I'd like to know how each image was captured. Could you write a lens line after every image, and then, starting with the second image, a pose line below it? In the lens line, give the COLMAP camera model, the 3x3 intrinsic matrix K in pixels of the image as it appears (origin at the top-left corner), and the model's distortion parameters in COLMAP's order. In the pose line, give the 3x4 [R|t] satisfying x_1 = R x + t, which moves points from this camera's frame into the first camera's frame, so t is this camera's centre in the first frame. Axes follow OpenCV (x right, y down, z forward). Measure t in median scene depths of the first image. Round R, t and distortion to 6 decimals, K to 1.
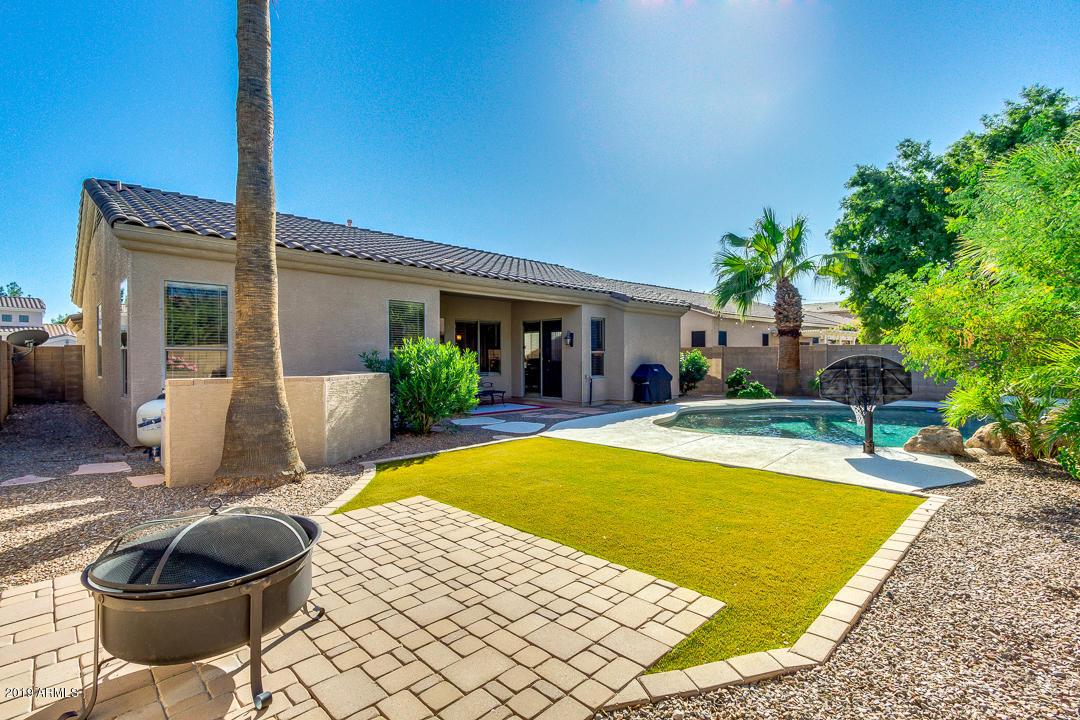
lens RADIAL K [[496.0, 0, 549.9], [0, 496.0, 359.6], [0, 0, 1]] dist [0.003269, -0.001933]
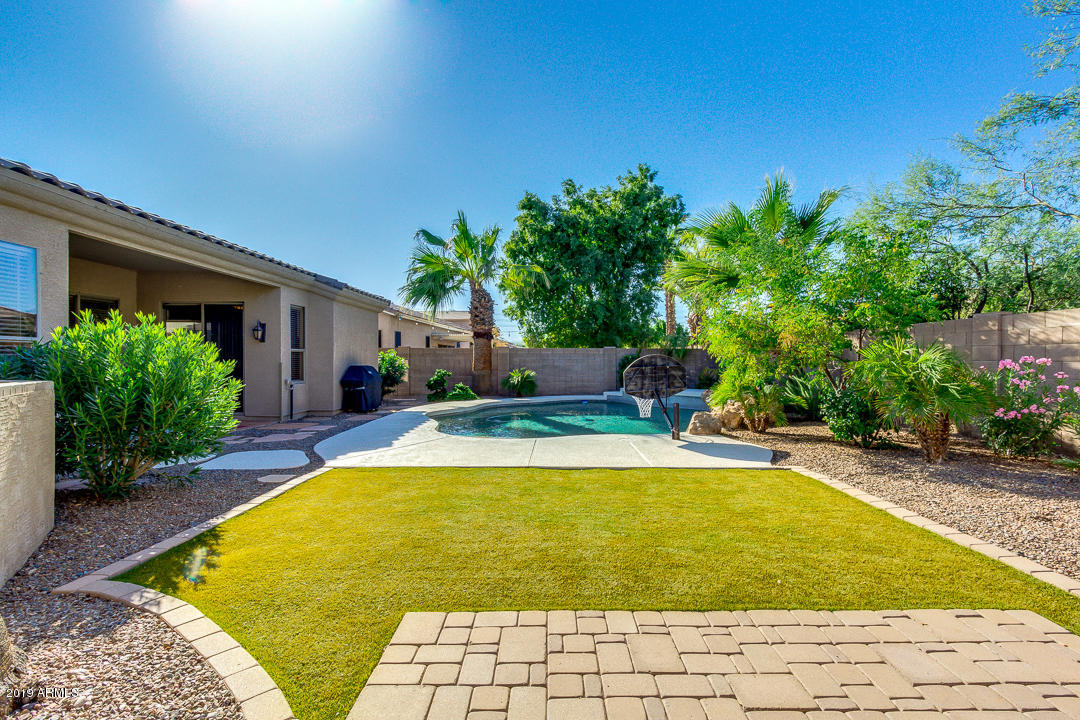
lens RADIAL K [[496.0, 0, 542.9], [0, 496.0, 364.3], [0, 0, 1]] dist [0.003269, -0.001933]
pose [[0.713934, -0.001673, 0.700211, -0.173425], [-0.000146, 0.999997, 0.002538, 0.004833], [-0.700213, -0.001915, 0.713932, 0.177681]]
